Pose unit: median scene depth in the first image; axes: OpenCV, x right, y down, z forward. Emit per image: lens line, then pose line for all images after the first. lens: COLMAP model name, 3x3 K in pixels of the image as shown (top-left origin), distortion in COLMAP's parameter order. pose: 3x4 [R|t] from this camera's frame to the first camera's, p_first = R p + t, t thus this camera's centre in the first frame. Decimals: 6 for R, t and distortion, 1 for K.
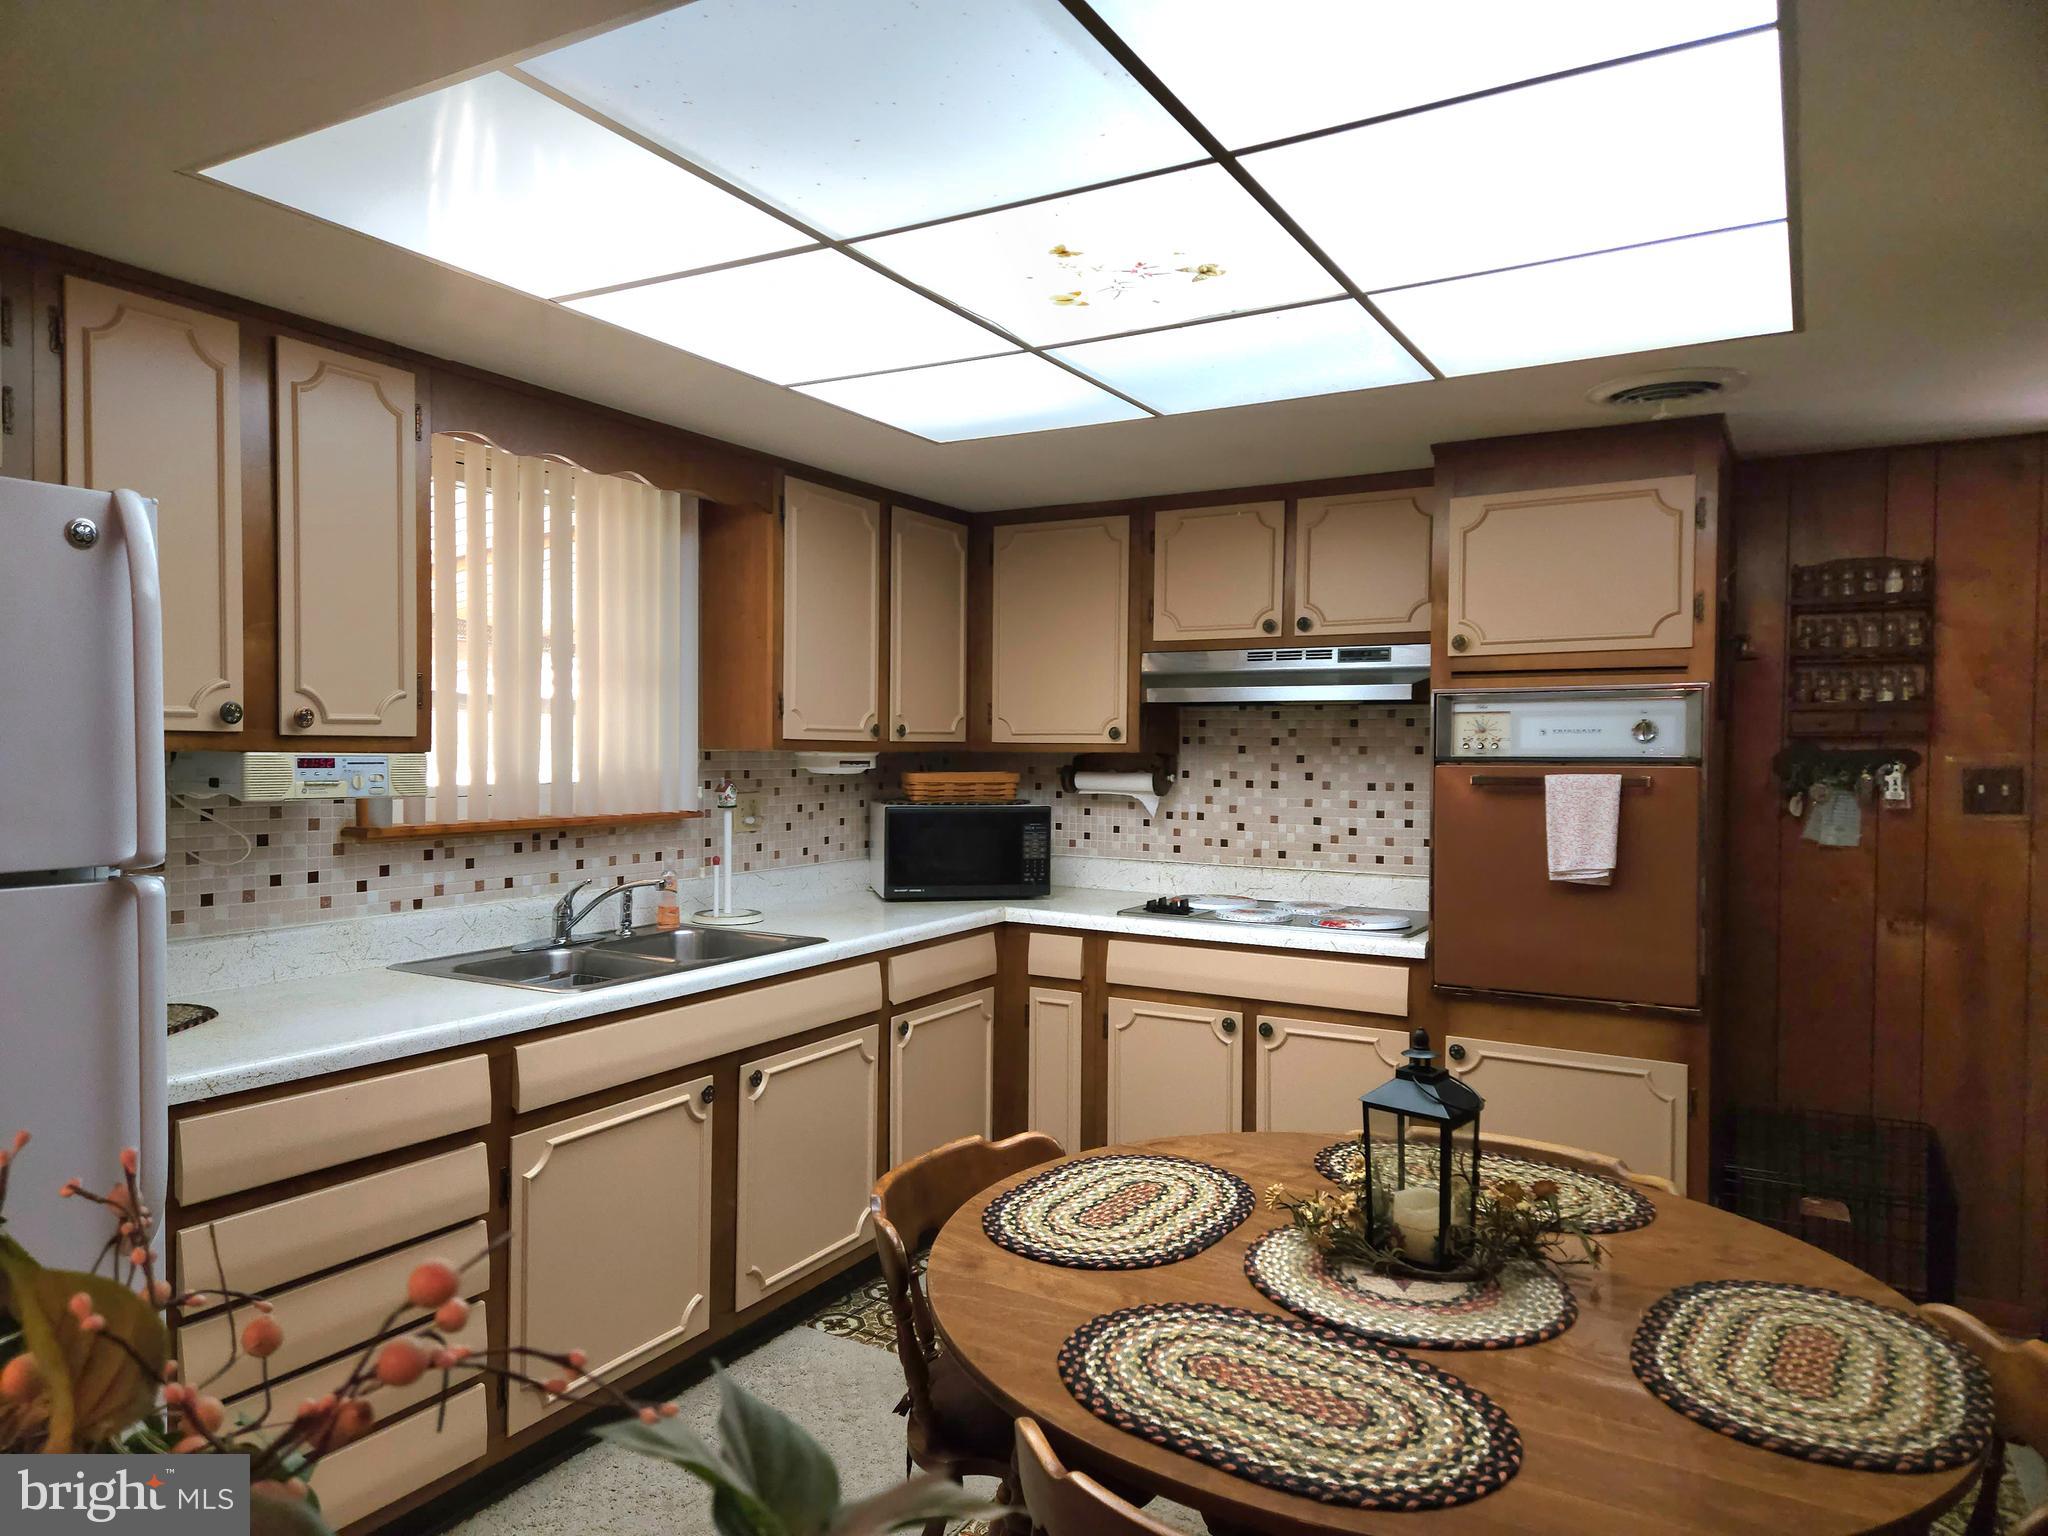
lens RADIAL K [[1346.2, 0, 1021.8], [0, 1346.2, 773.9], [0, 0, 1]] dist [0.036870, 0.000613]
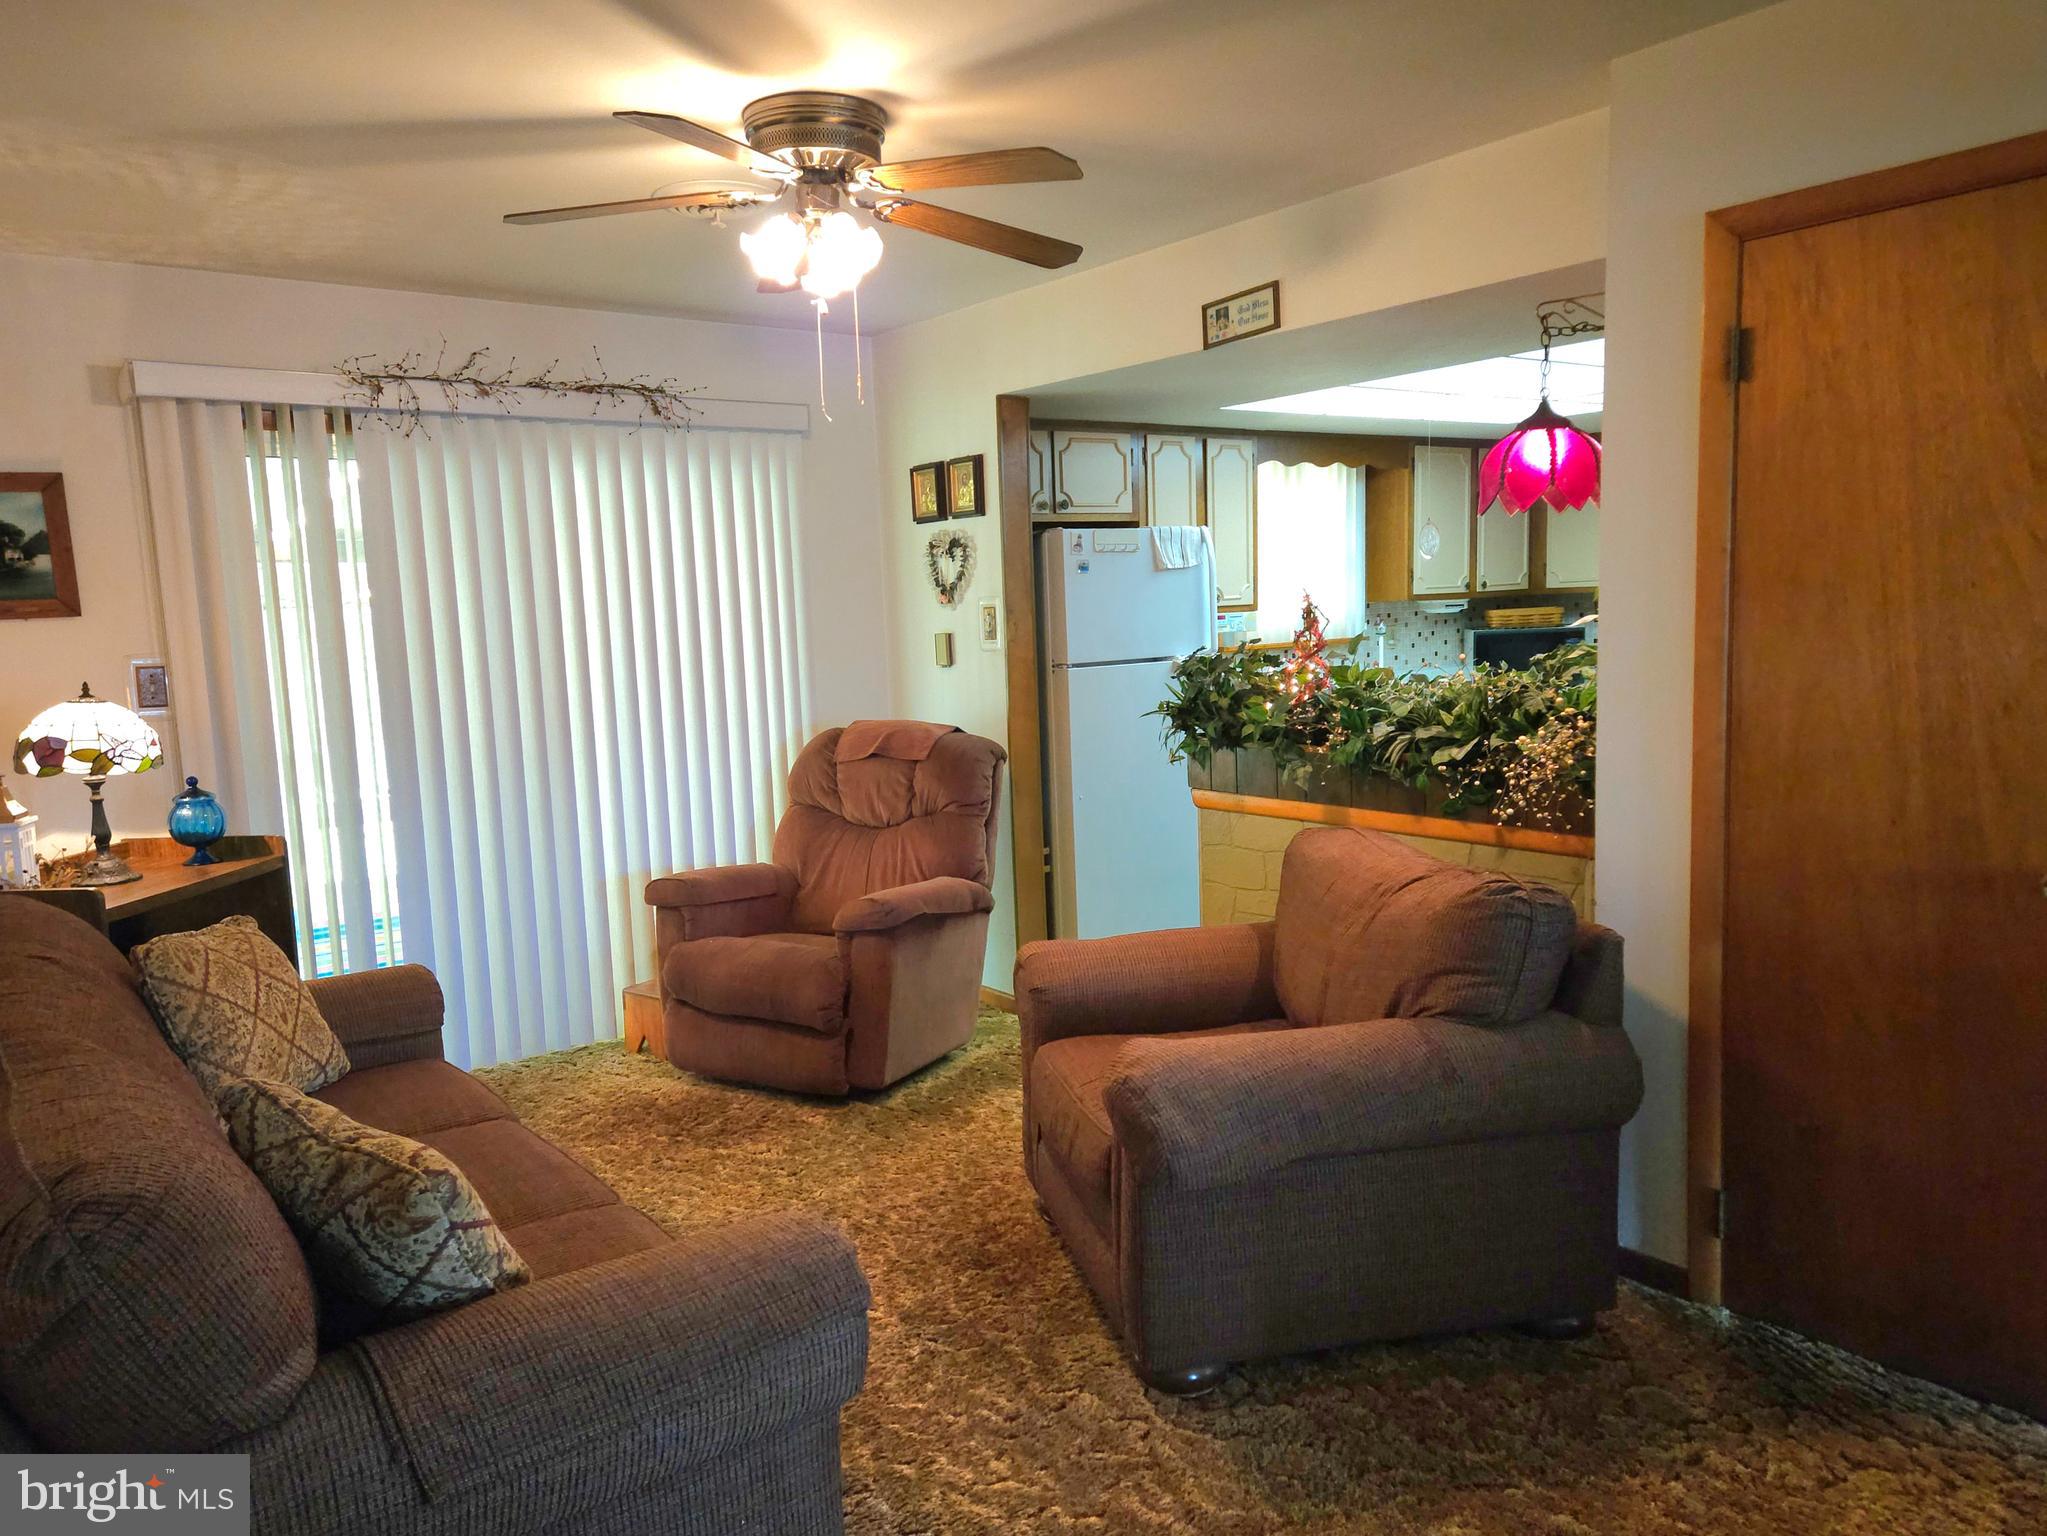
lens RADIAL K [[1345.5, 0, 1013.6], [0, 1345.5, 771.3], [0, 0, 1]] dist [0.036870, 0.000613]
pose [[0.908320, 0.010966, -0.418133, 0.081933], [0.037271, 0.993558, 0.107023, -0.003888], [0.416613, -0.112796, 0.902059, -0.758841]]
